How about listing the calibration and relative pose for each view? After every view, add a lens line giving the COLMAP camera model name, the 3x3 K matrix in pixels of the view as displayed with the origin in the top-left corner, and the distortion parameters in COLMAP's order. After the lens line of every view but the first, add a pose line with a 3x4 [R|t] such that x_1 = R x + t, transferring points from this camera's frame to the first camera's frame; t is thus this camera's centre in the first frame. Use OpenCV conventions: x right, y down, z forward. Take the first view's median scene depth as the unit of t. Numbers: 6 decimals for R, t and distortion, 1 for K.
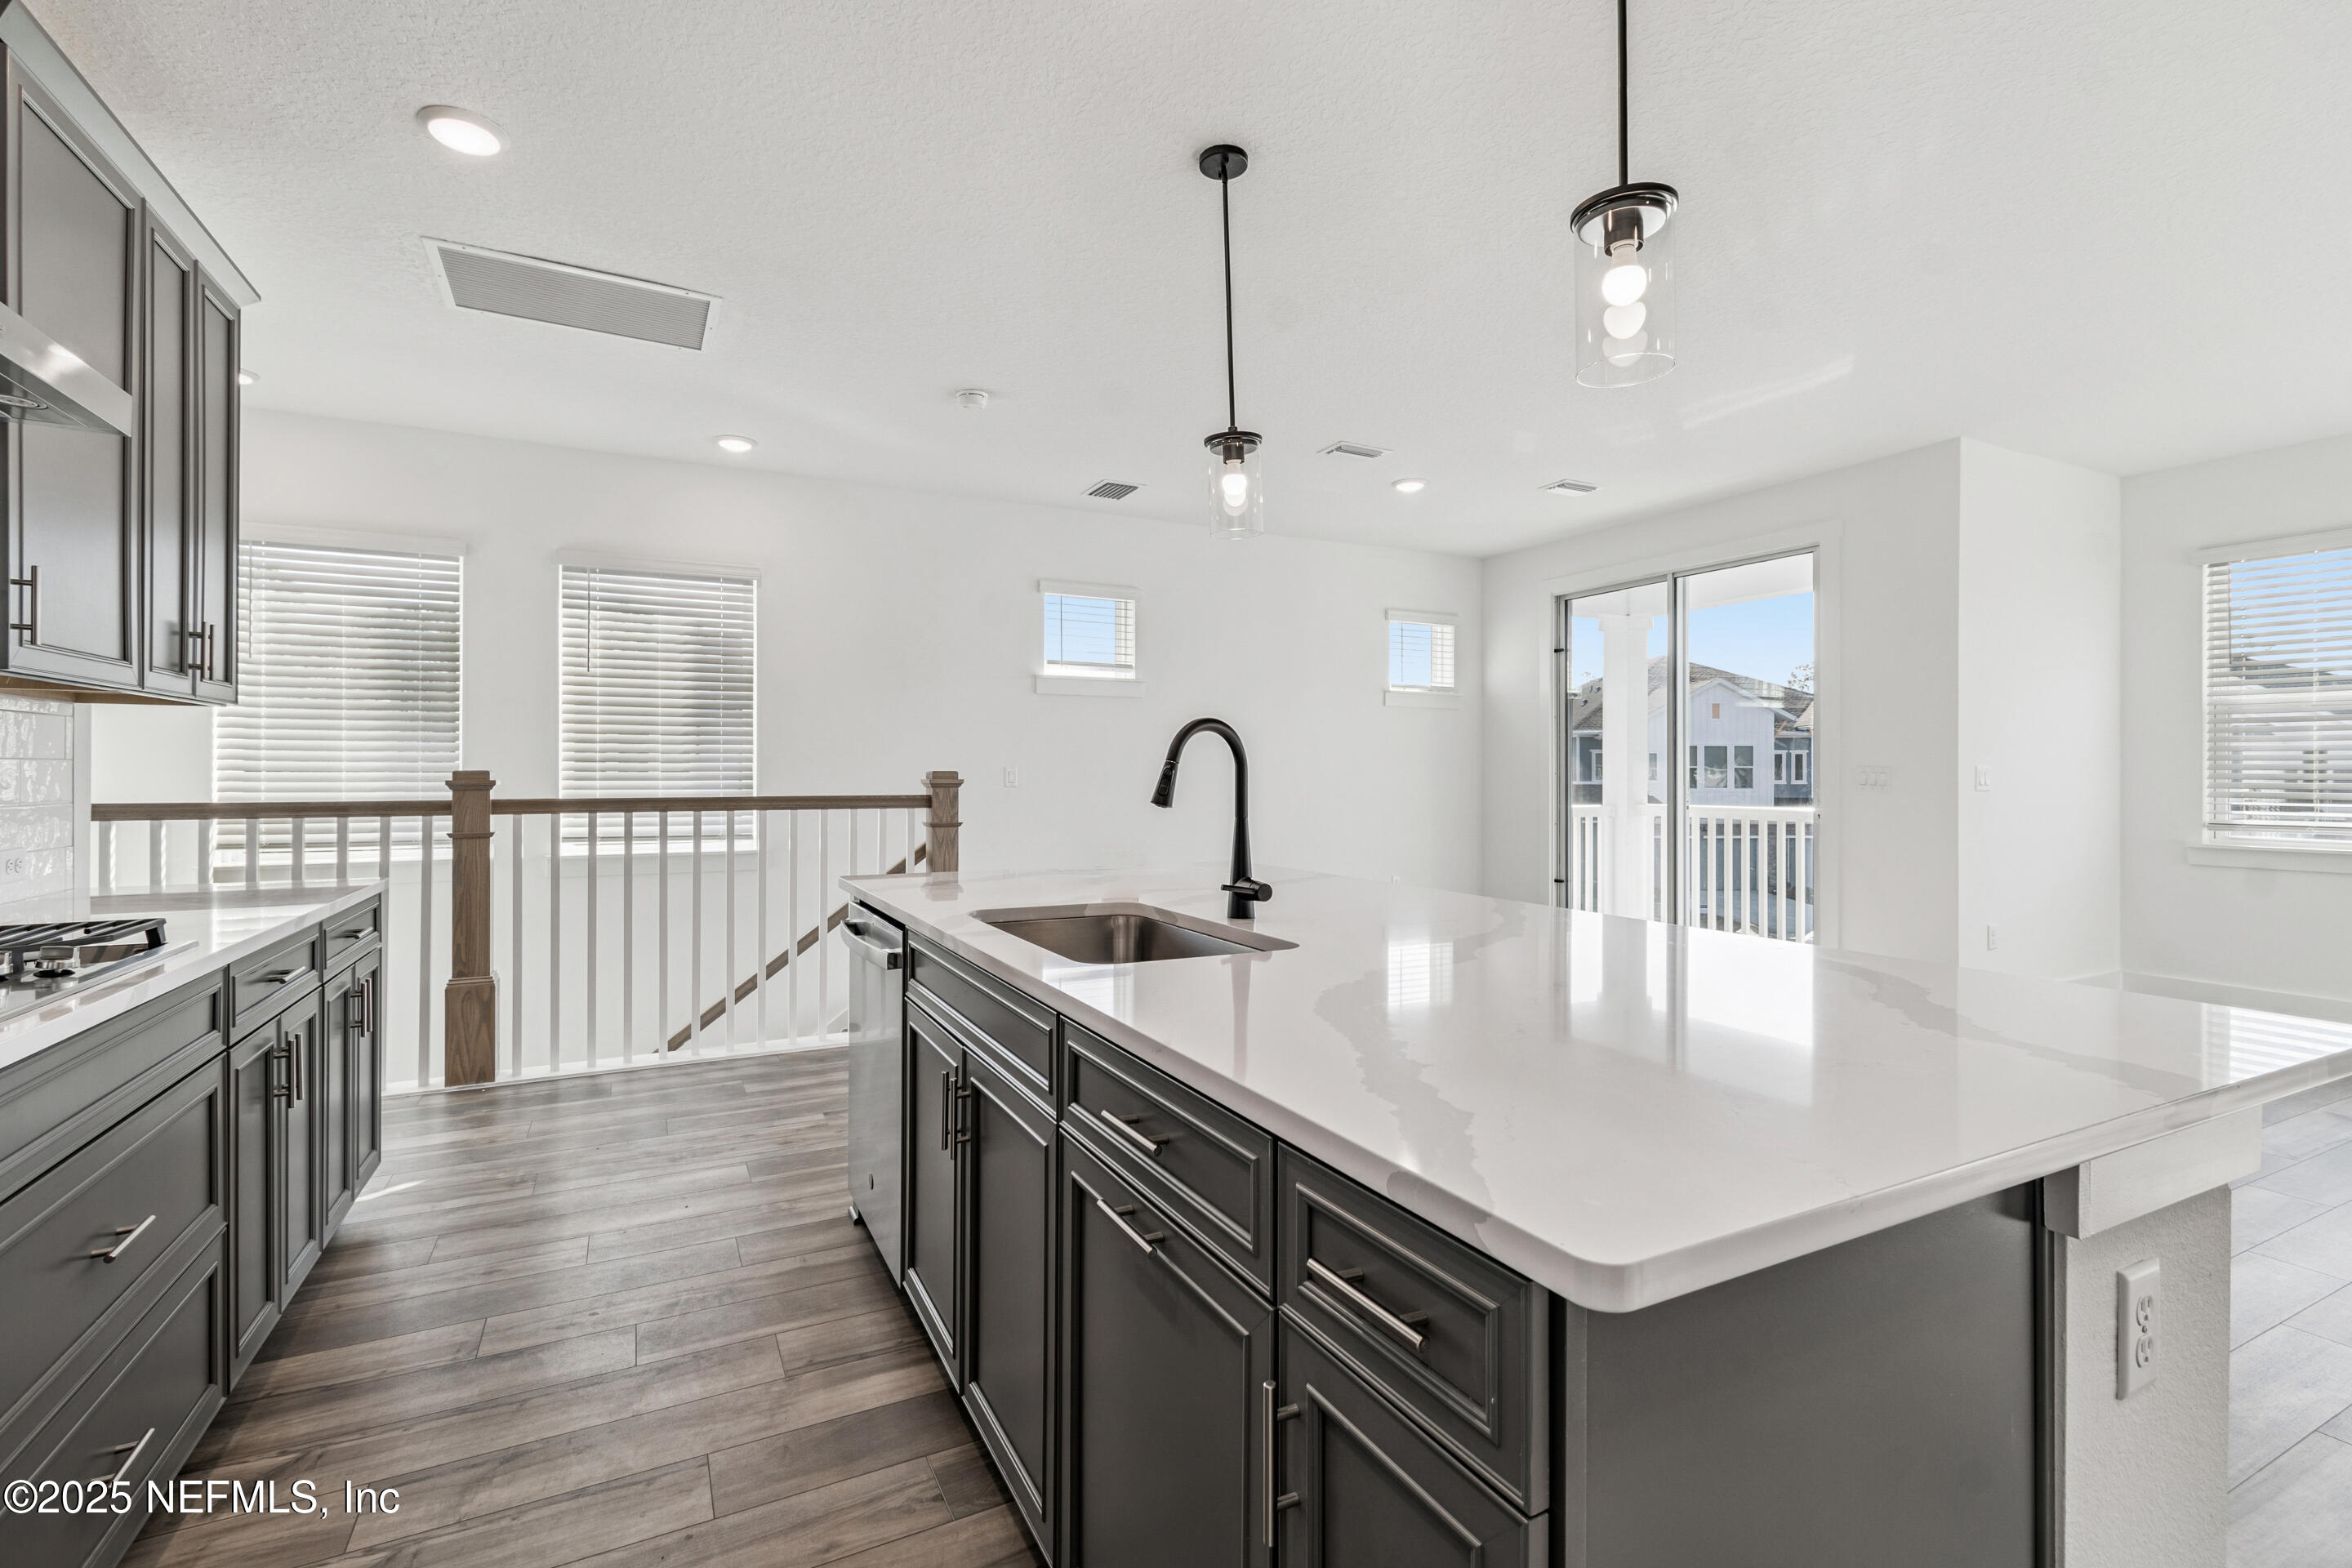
lens RADIAL K [[1041.0, 0, 1164.1], [0, 1041.0, 770.3], [0, 0, 1]] dist [0.000856, 0.000056]
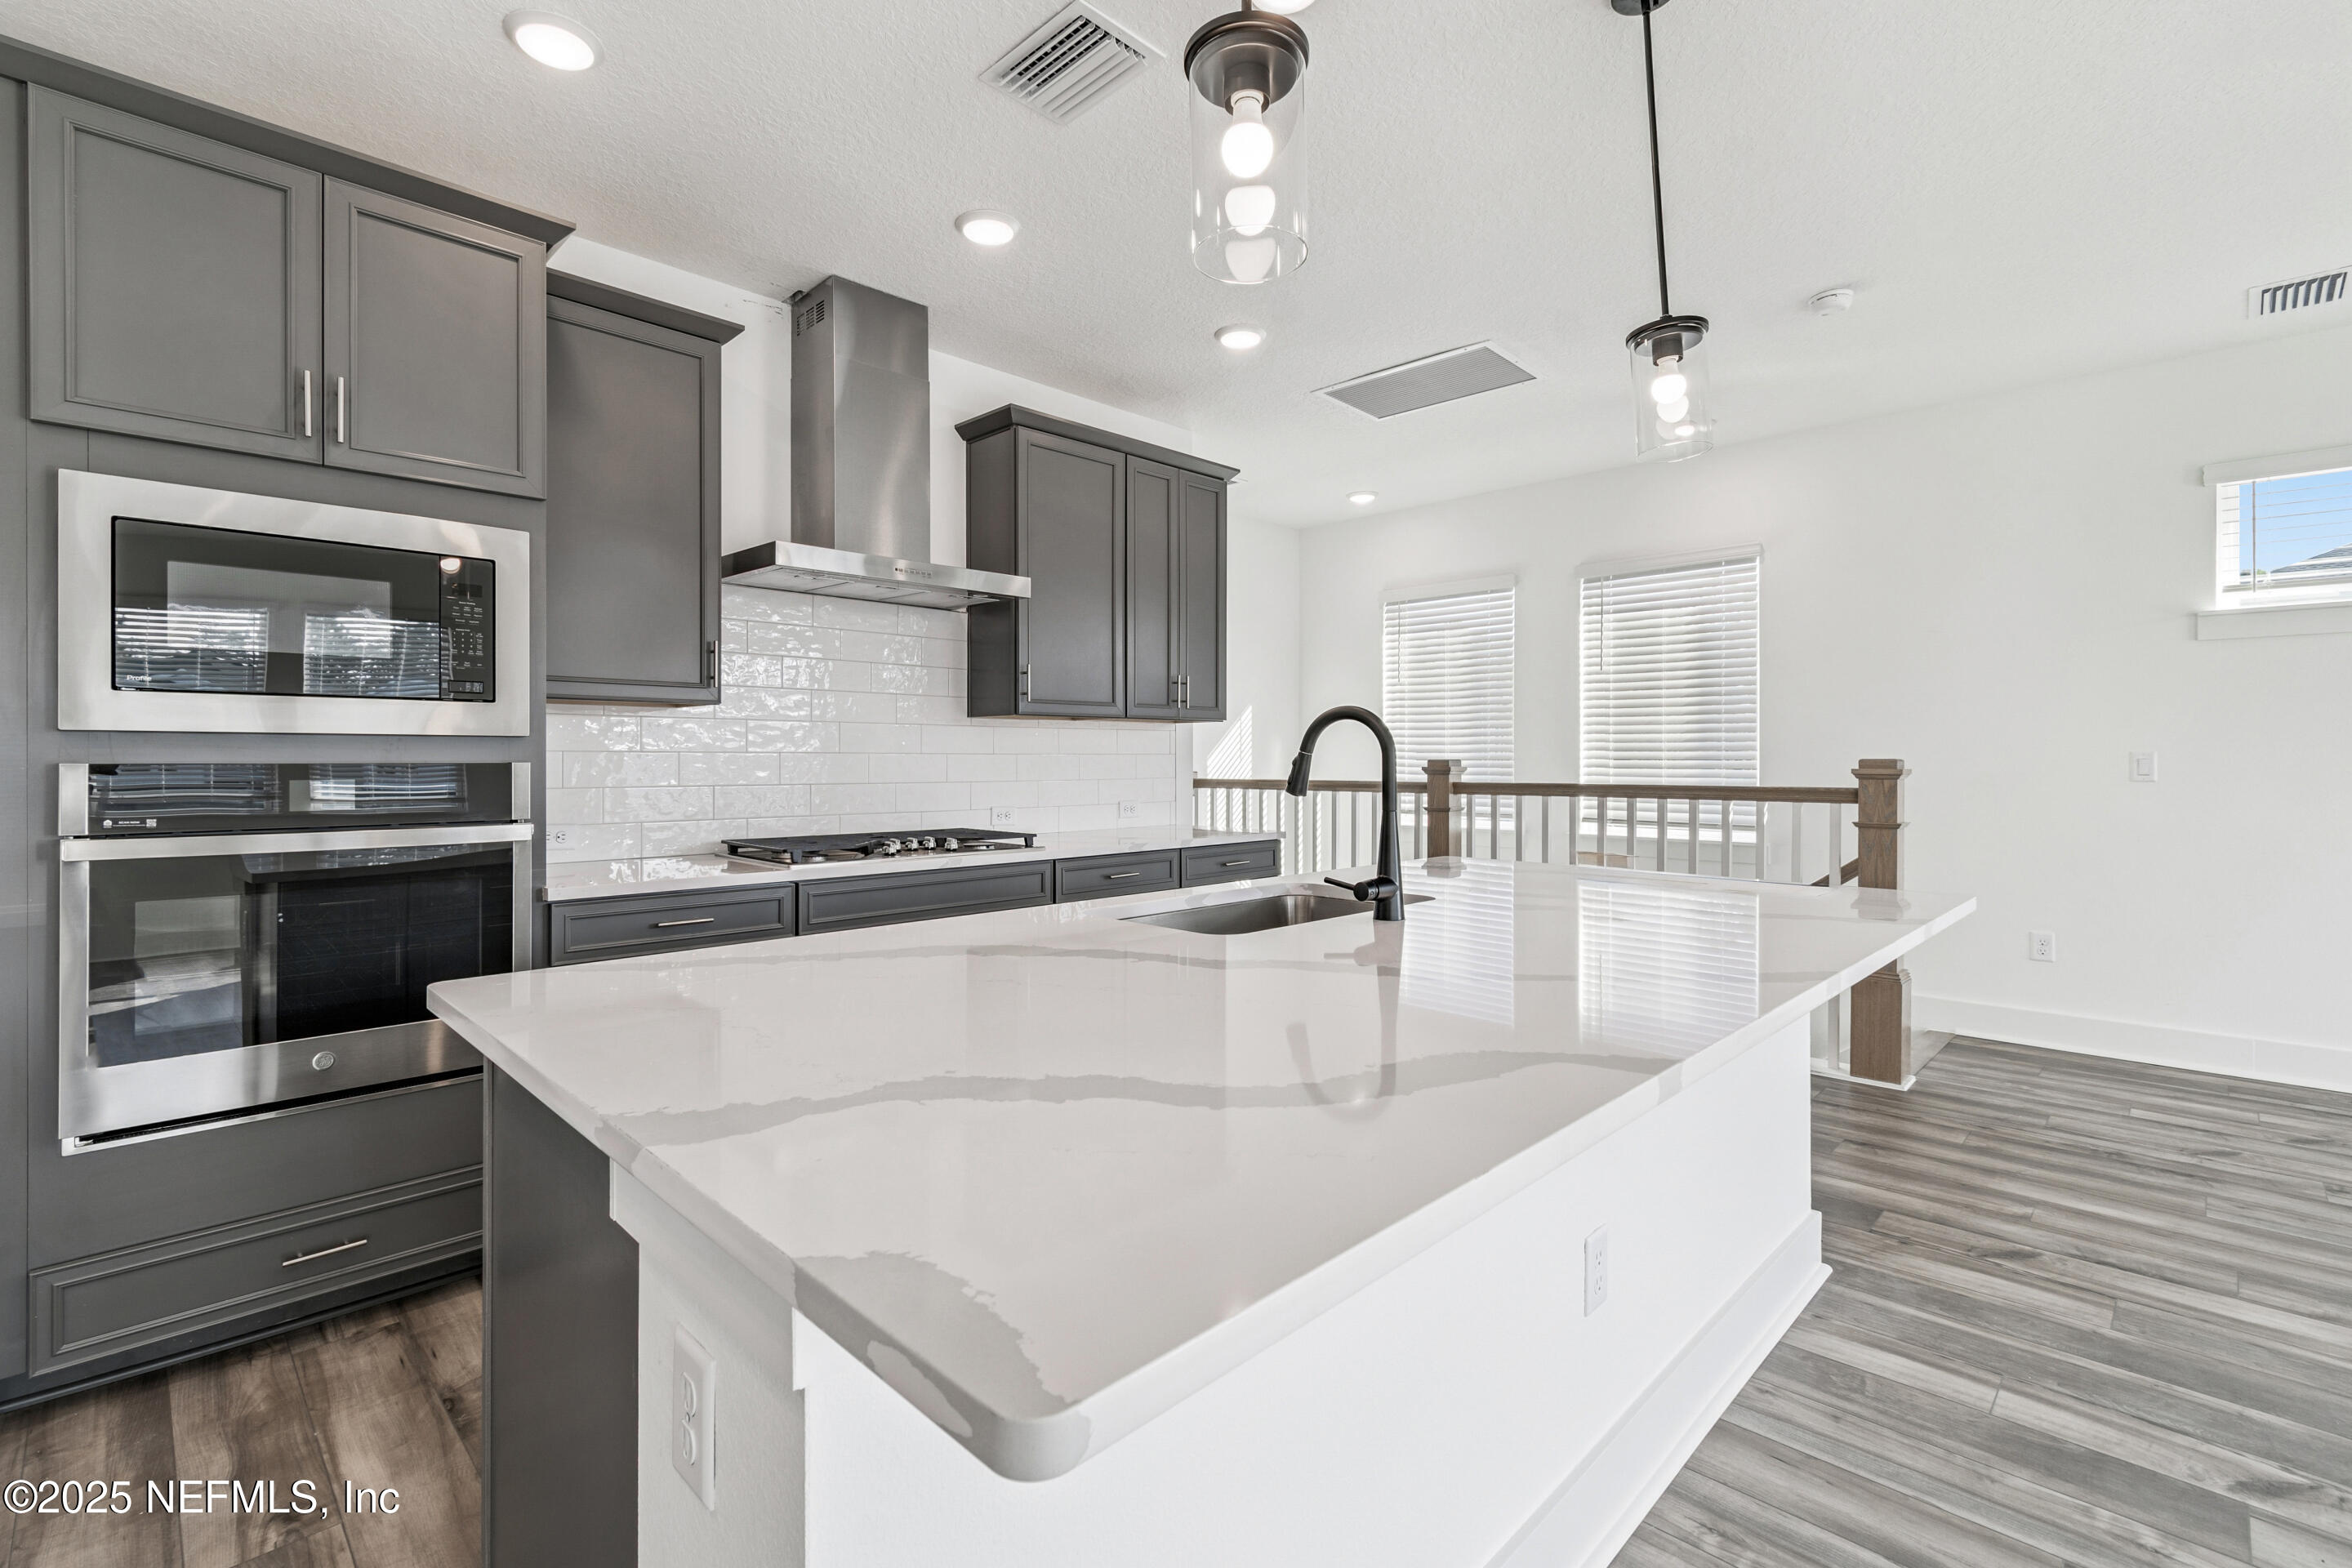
lens RADIAL K [[1053.8, 0, 1172.9], [0, 1053.8, 756.1], [0, 0, 1]] dist [0.002432, 0.000534]
pose [[0.309566, -0.004352, -0.950868, 0.394698], [0.002144, 0.999990, -0.003879, 0.000573], [0.950875, -0.000838, 0.309573, 0.228024]]
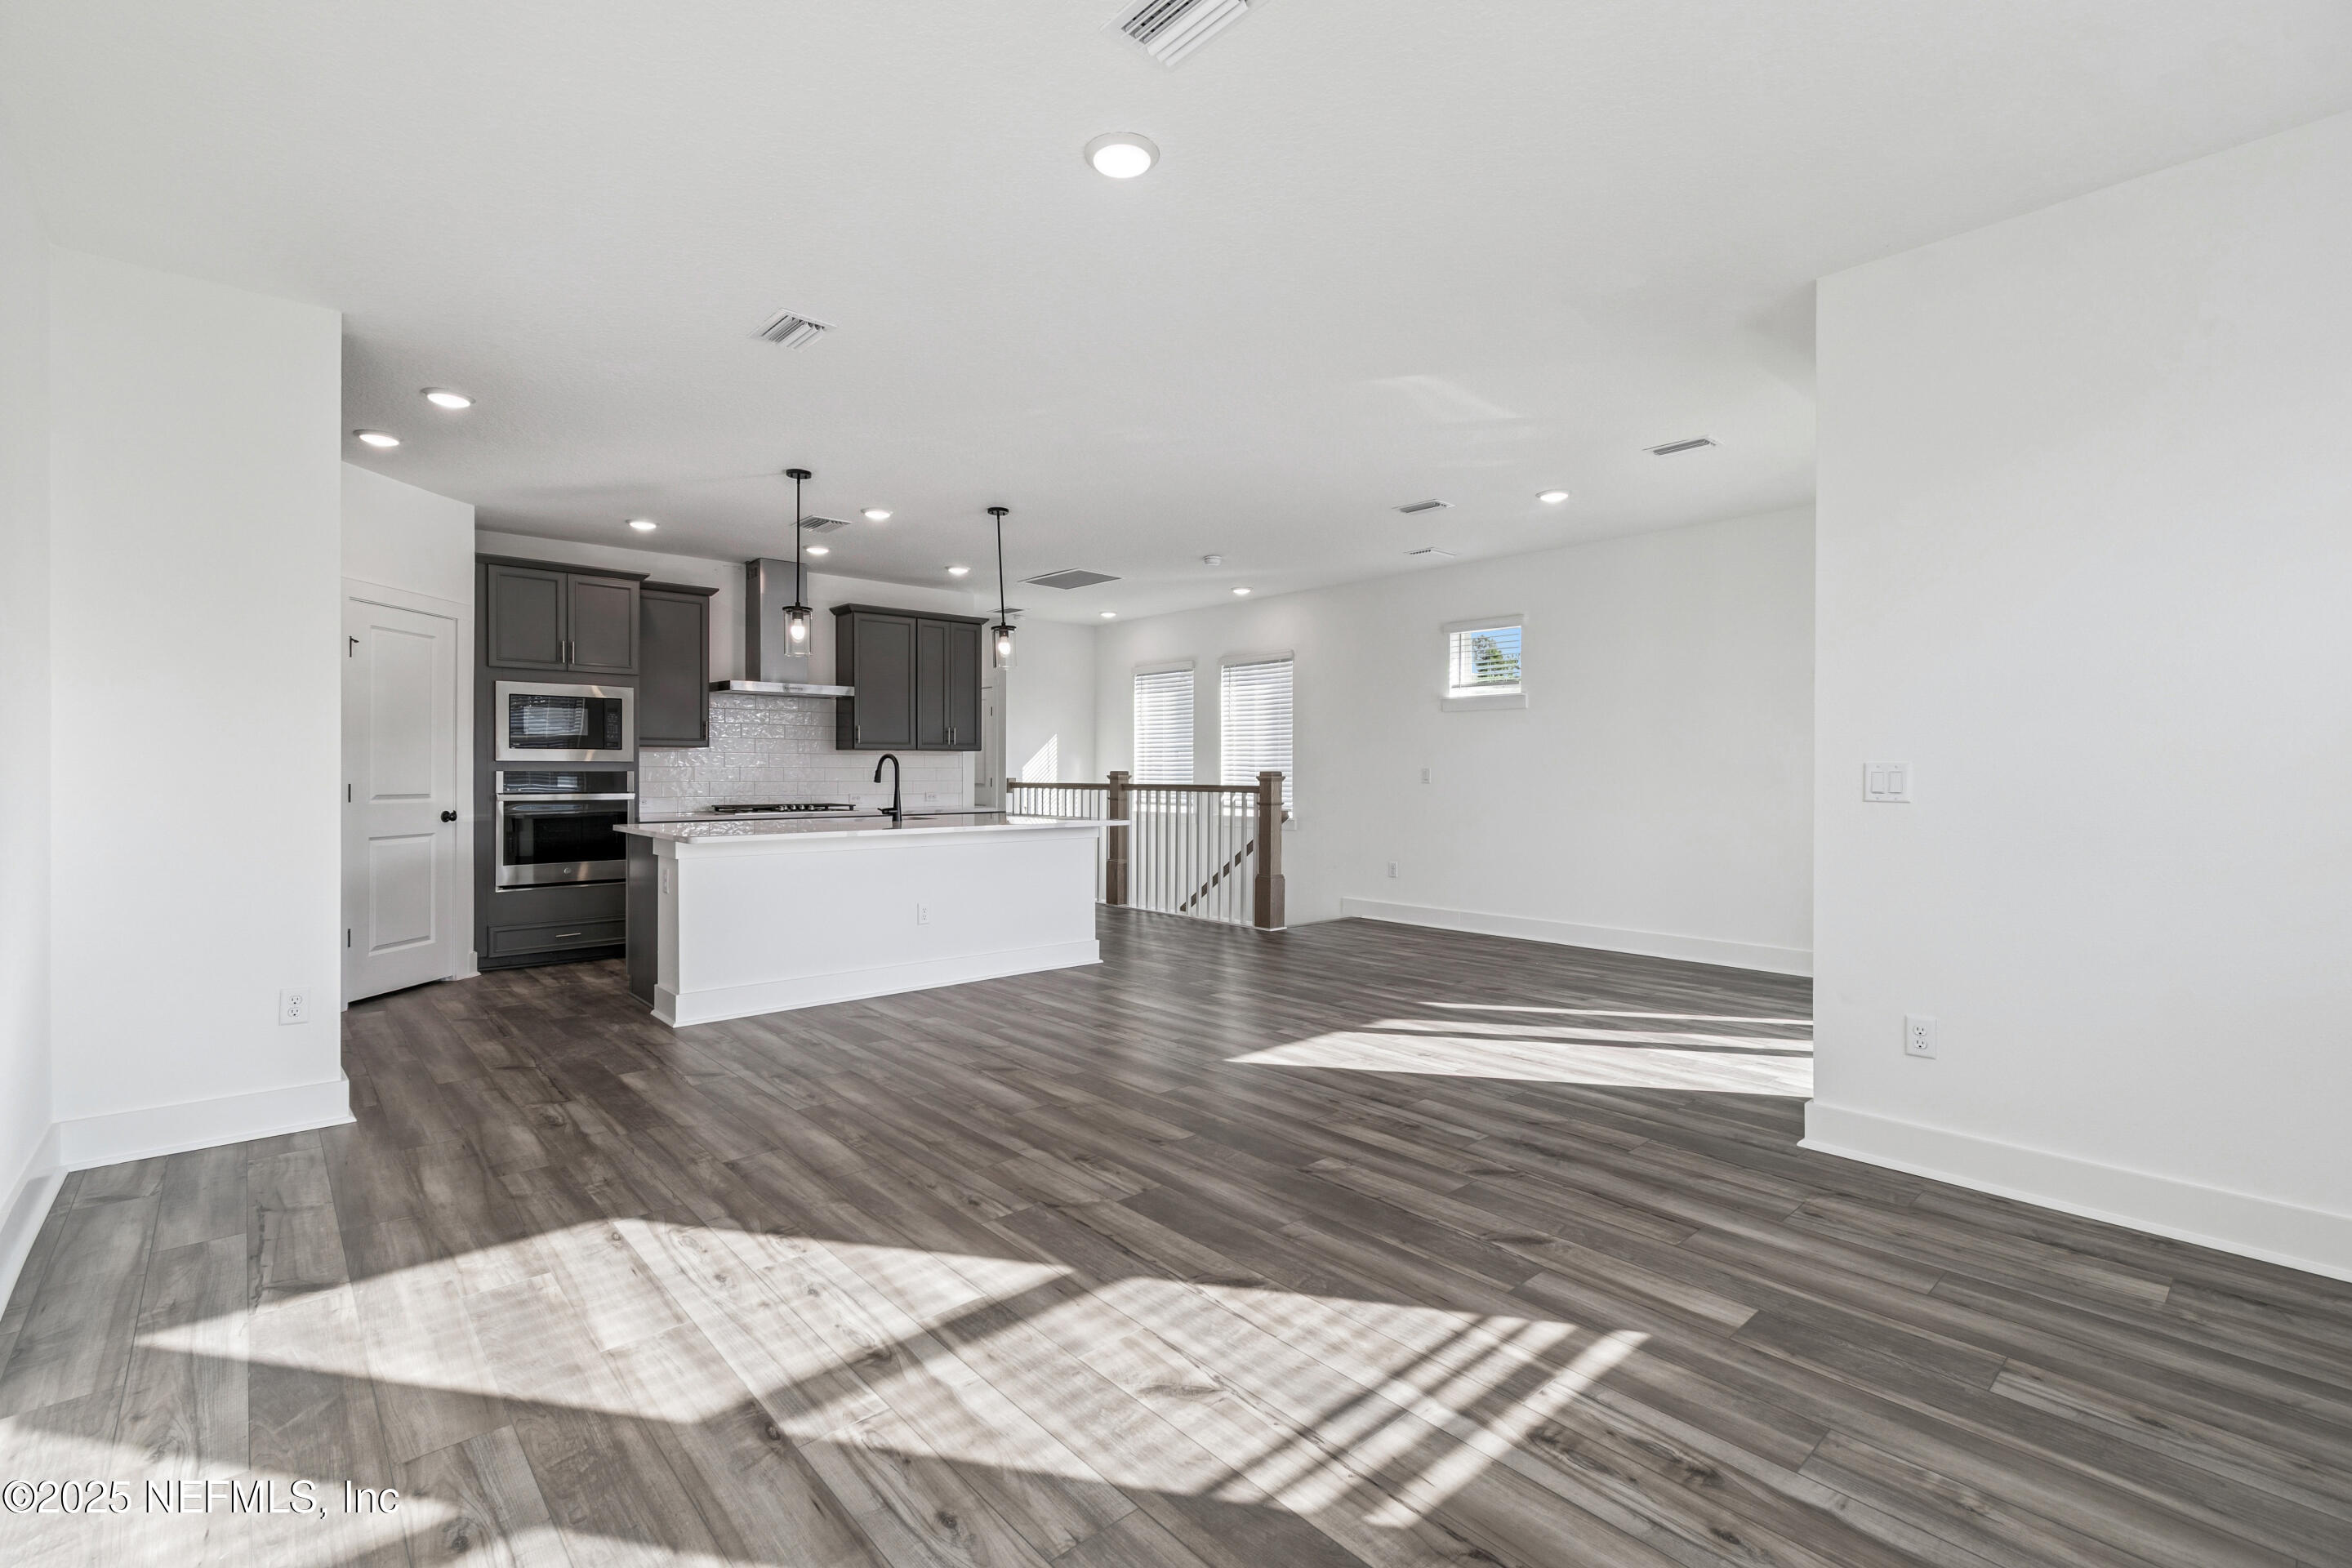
lens RADIAL K [[1041.0, 0, 1164.1], [0, 1041.0, 770.3], [0, 0, 1]] dist [0.000856, 0.000056]
pose [[0.248742, 0.000059, -0.968570, 1.335694], [-0.000812, 1.000000, -0.000148, -0.000486], [0.968569, 0.000823, 0.248742, 0.430576]]
